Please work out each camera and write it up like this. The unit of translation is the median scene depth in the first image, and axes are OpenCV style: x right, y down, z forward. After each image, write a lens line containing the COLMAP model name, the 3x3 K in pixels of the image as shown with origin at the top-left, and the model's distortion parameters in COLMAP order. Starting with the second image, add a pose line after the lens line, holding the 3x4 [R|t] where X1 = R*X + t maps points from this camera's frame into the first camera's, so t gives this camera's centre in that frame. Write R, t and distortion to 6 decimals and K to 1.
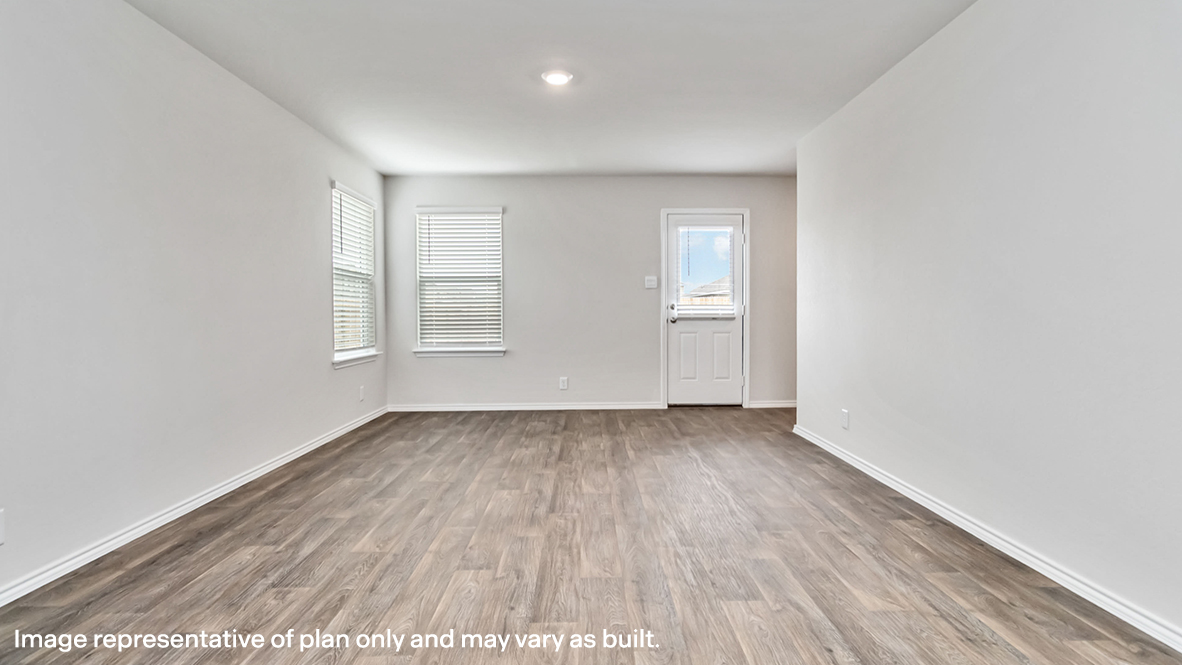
lens RADIAL K [[555.0, 0, 599.6], [0, 555.0, 315.8], [0, 0, 1]] dist [0.000350, 0.001680]
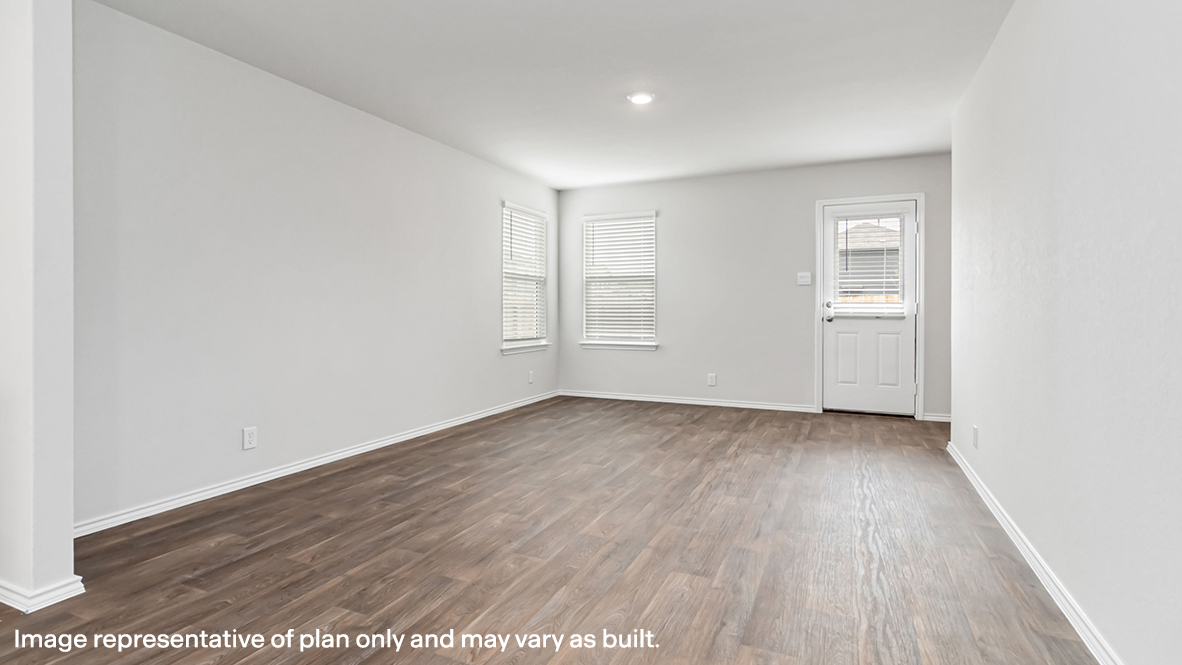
lens RADIAL K [[555.0, 0, 582.5], [0, 555.0, 308.2], [0, 0, 1]] dist [0.000350, 0.001680]
pose [[0.903925, 0.005188, -0.427660, 0.161188], [-0.008686, 0.999943, -0.006230, -0.000680], [0.427603, 0.009346, 0.903918, -0.025286]]
